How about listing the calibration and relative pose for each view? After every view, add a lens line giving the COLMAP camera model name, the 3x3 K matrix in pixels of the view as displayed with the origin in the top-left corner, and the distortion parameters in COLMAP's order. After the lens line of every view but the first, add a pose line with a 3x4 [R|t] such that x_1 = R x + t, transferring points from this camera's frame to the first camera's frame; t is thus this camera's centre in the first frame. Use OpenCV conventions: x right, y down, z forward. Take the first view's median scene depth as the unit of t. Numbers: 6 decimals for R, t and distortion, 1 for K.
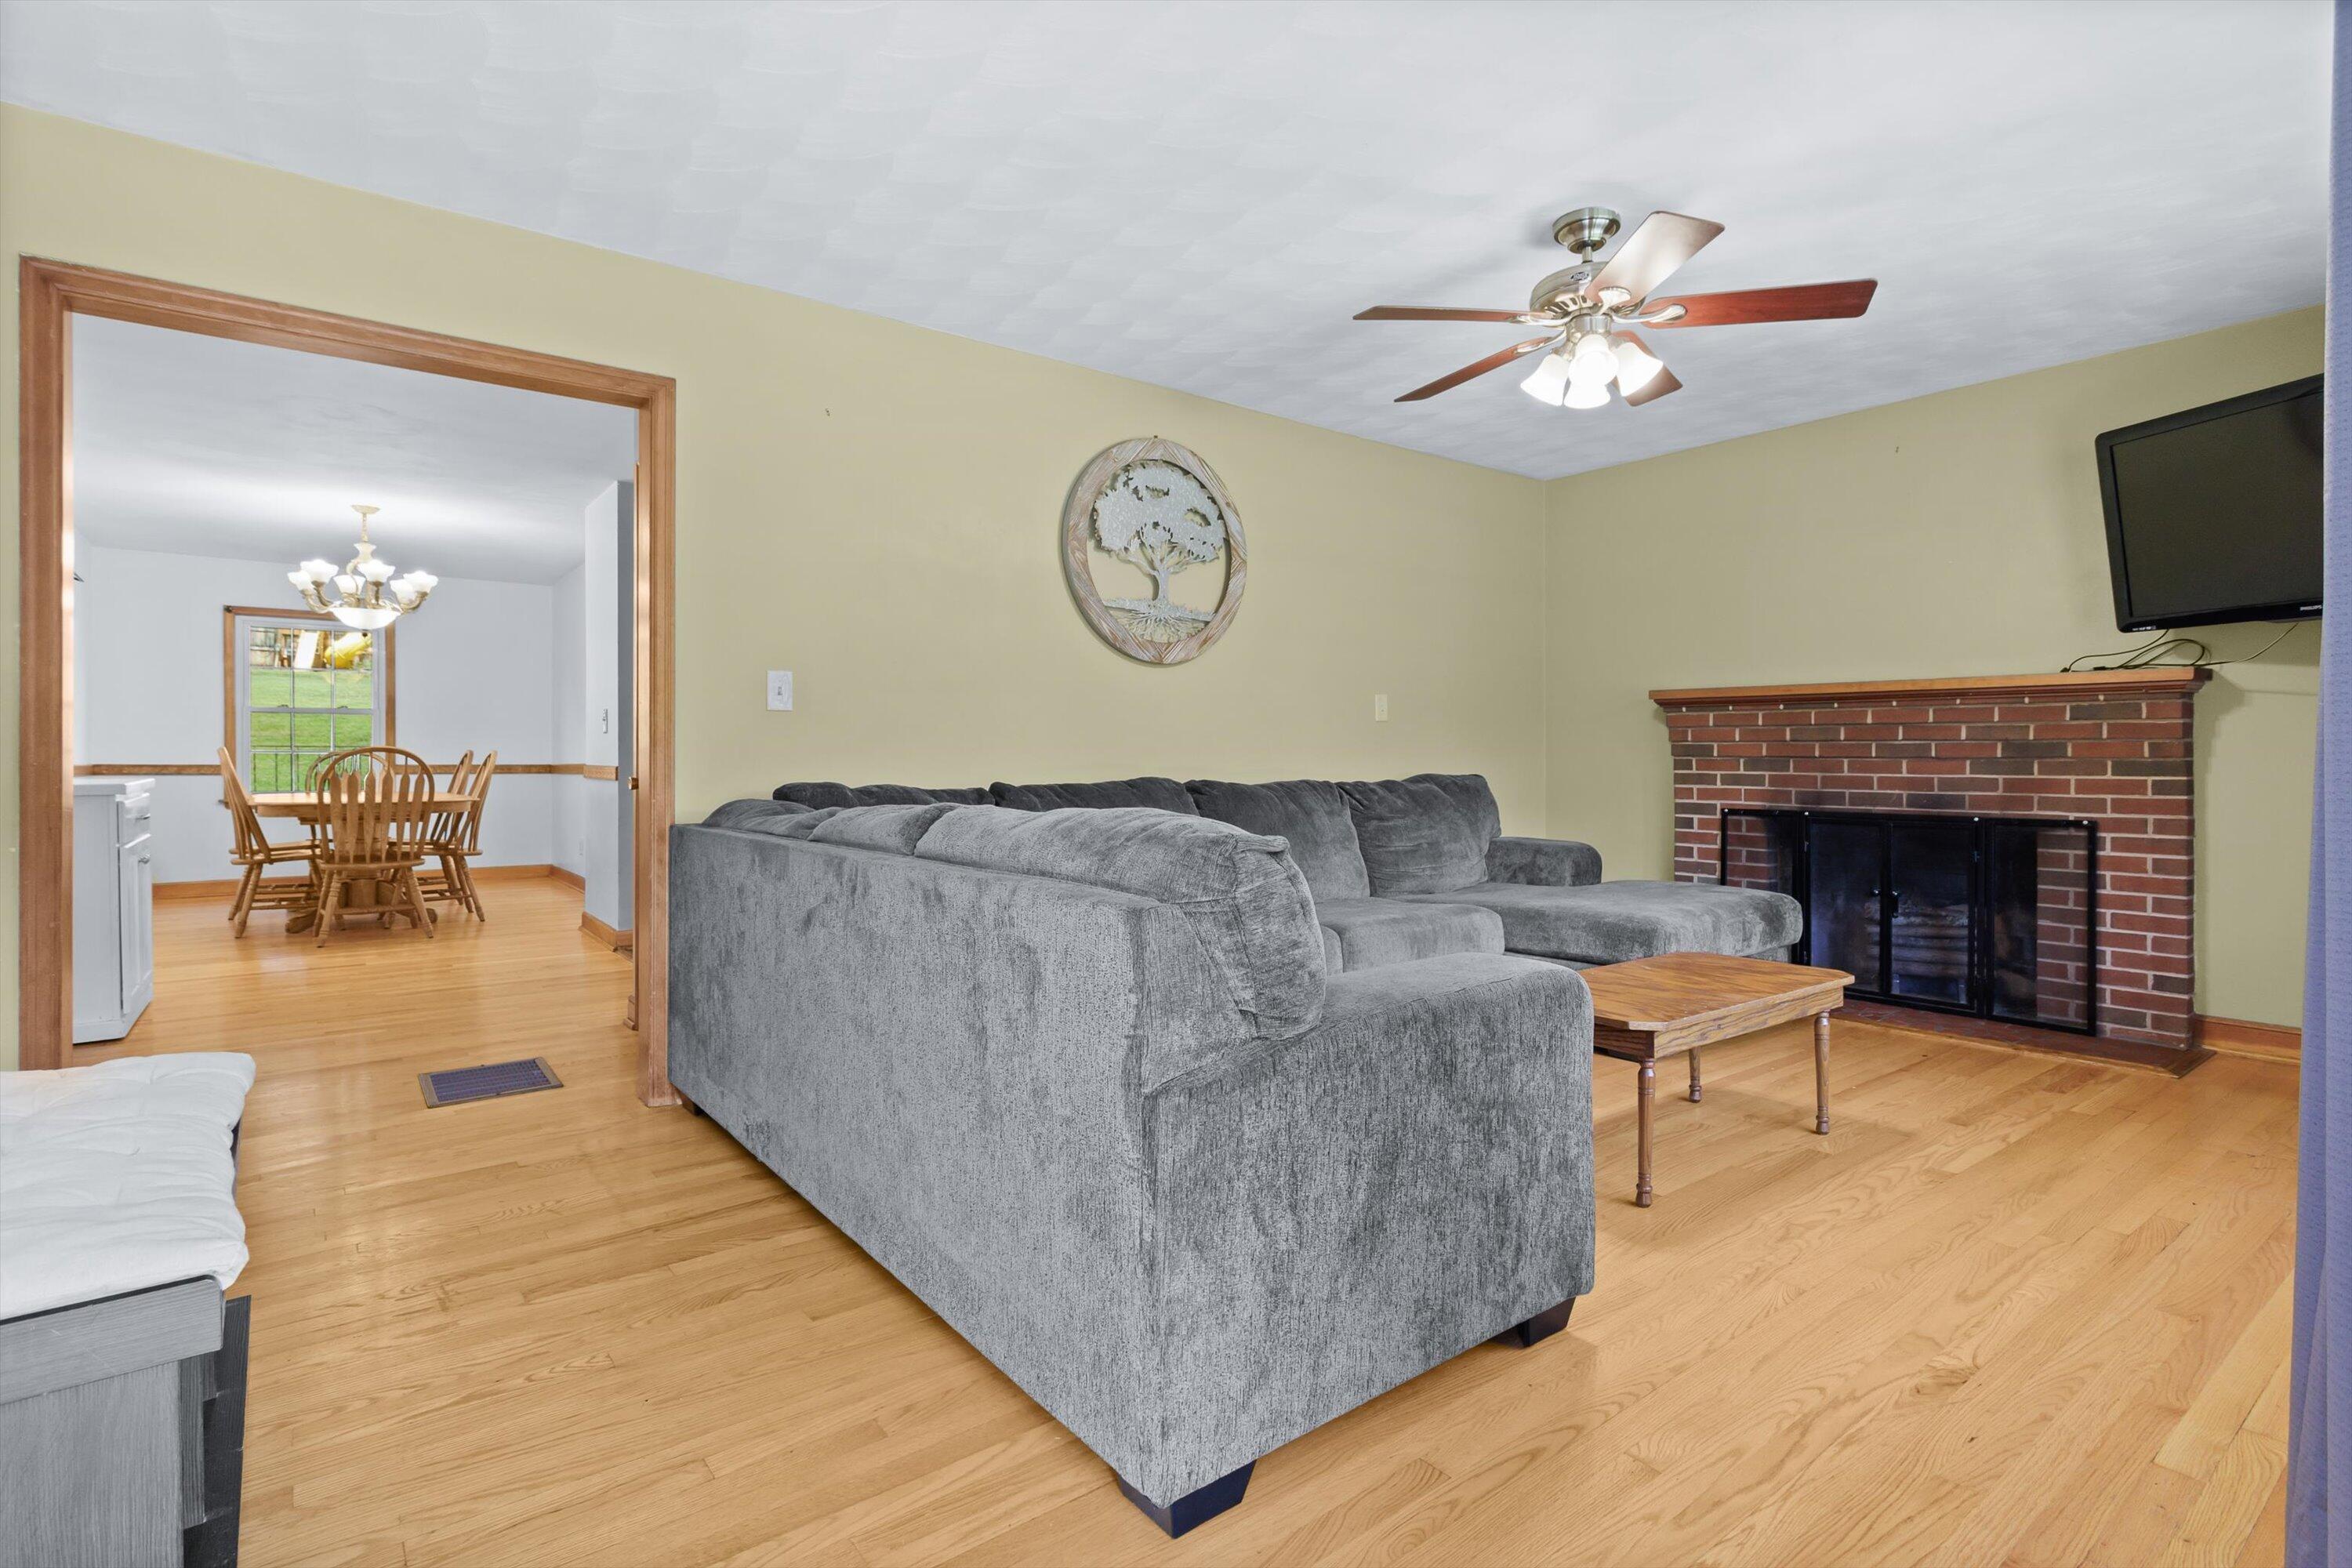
lens RADIAL K [[1129.4, 0, 1159.1], [0, 1129.4, 756.1], [0, 0, 1]] dist [0.000263, 0.002218]
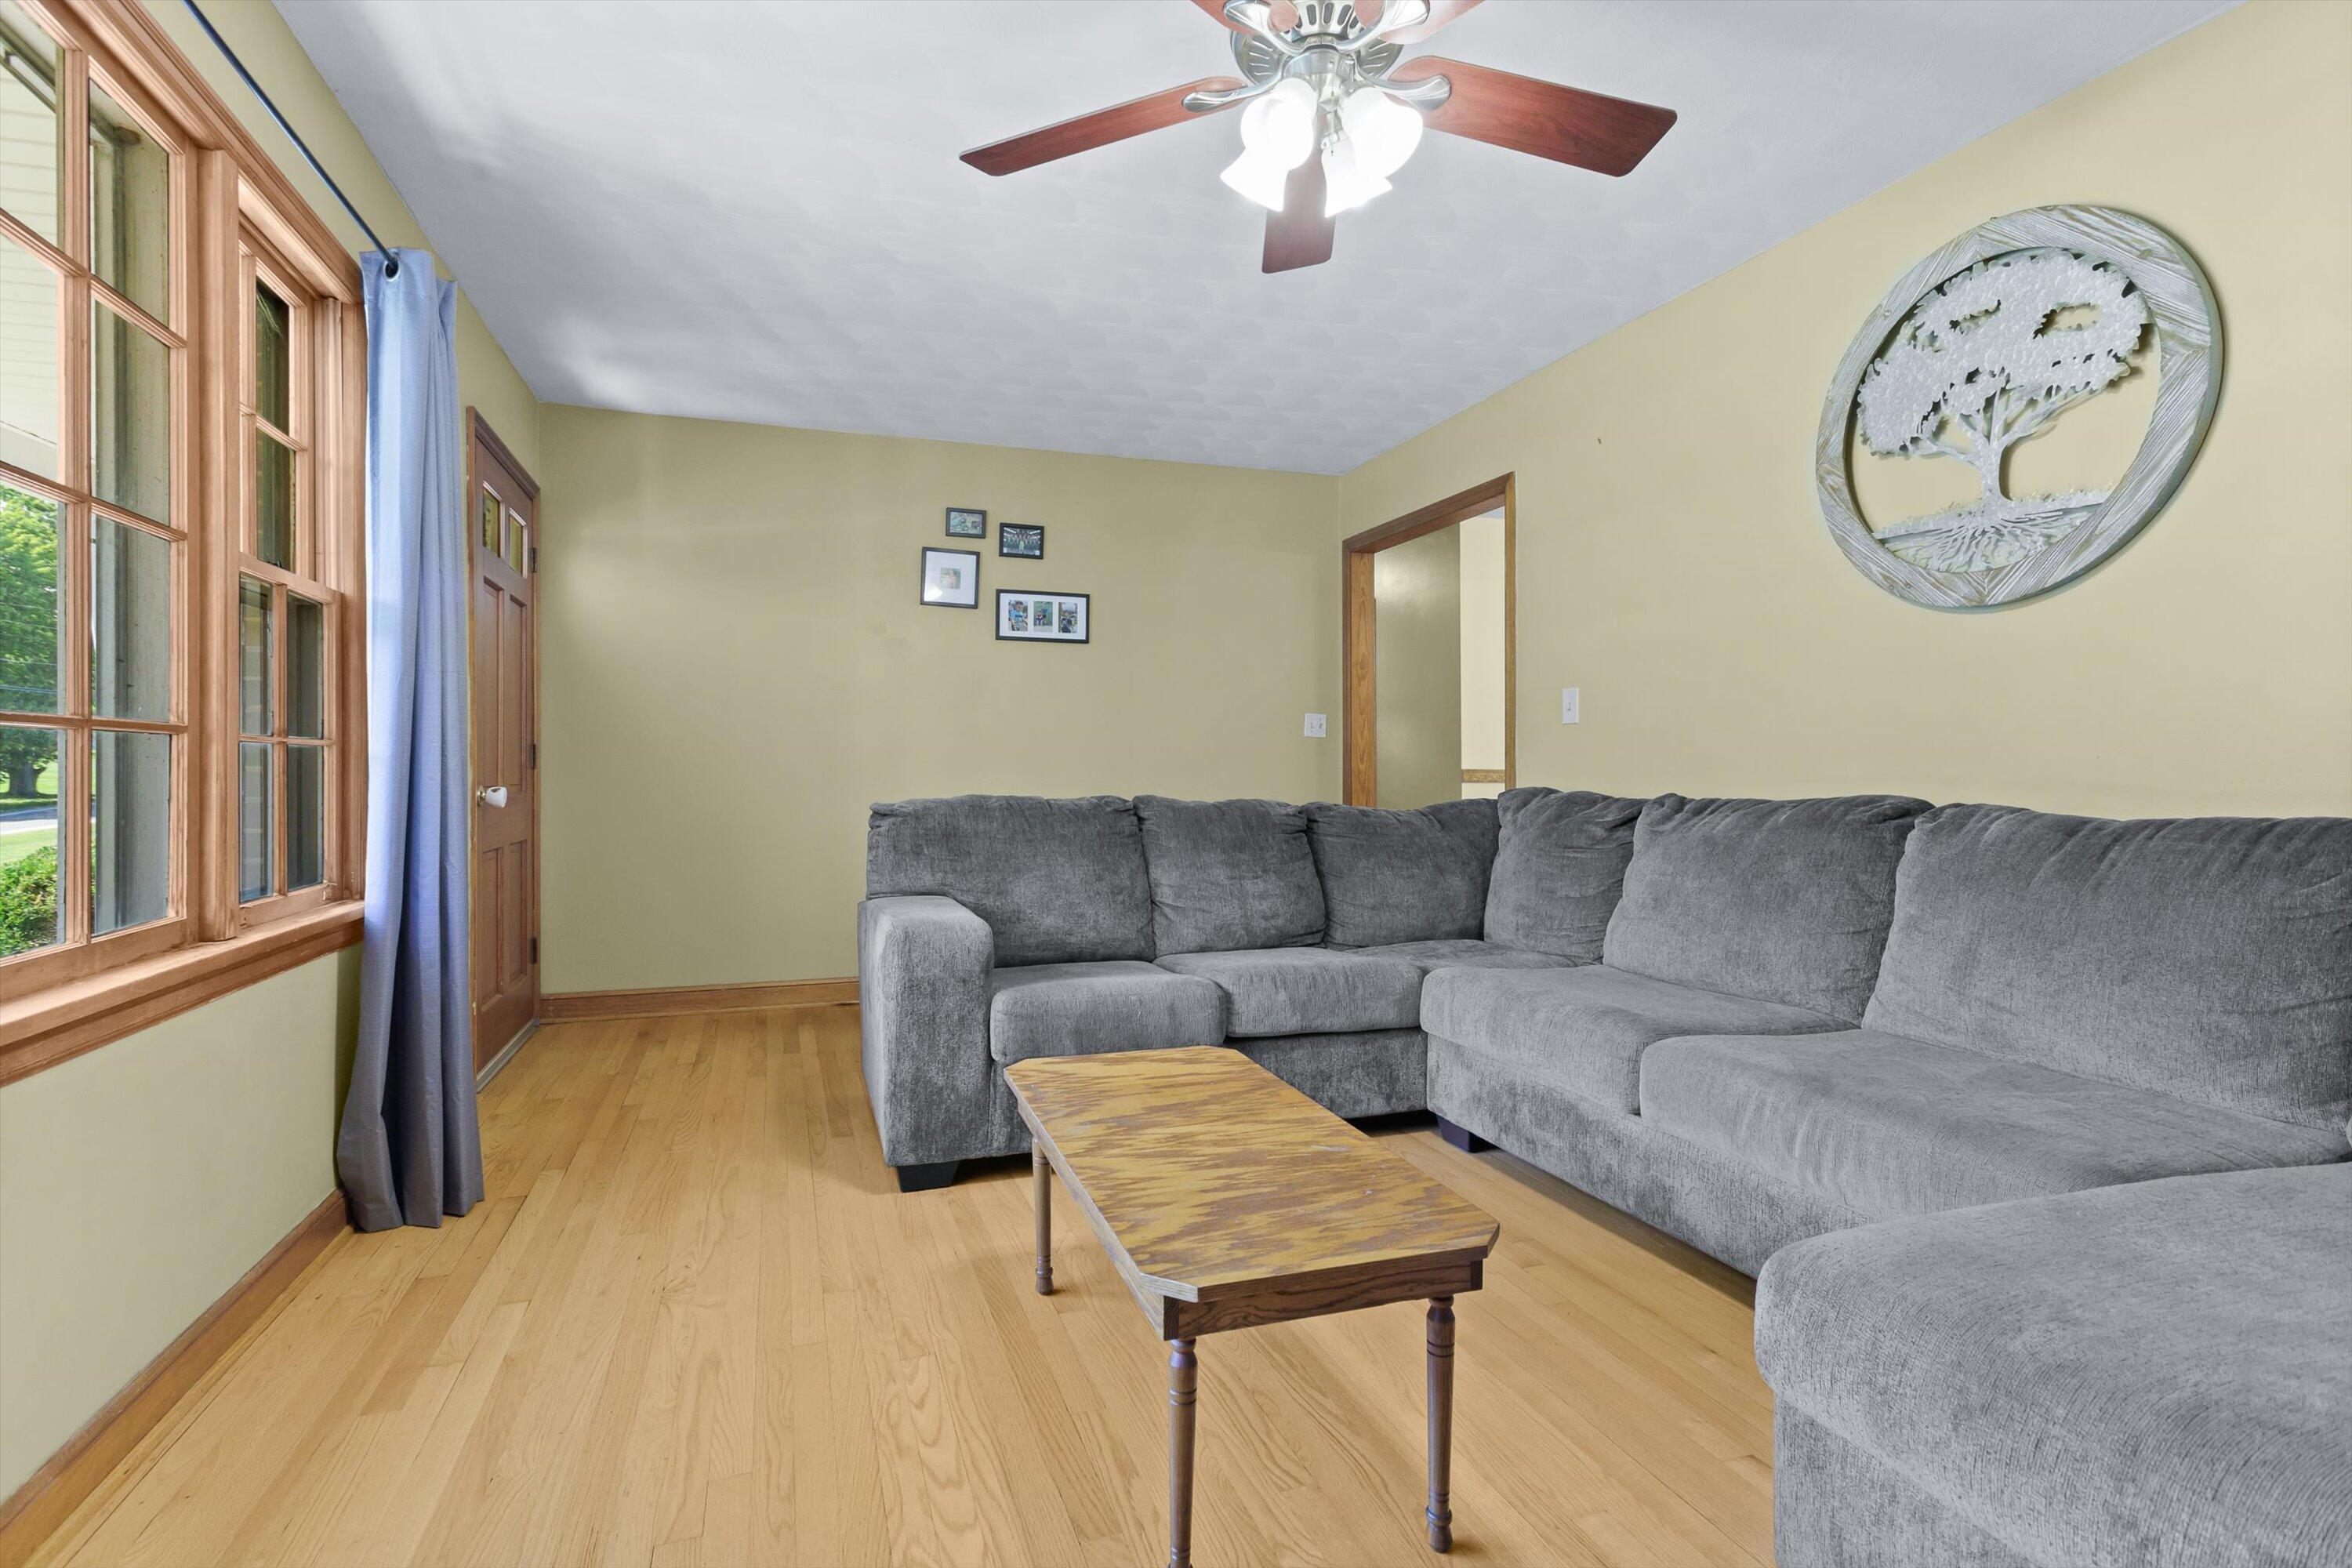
lens RADIAL K [[1129.4, 0, 1159.1], [0, 1129.4, 756.1], [0, 0, 1]] dist [0.000263, 0.002218]
pose [[-0.313682, -0.007015, -0.949502, 0.708184], [0.003544, 0.999957, -0.008558, 0.000338], [0.949522, -0.006049, -0.313643, 0.787618]]
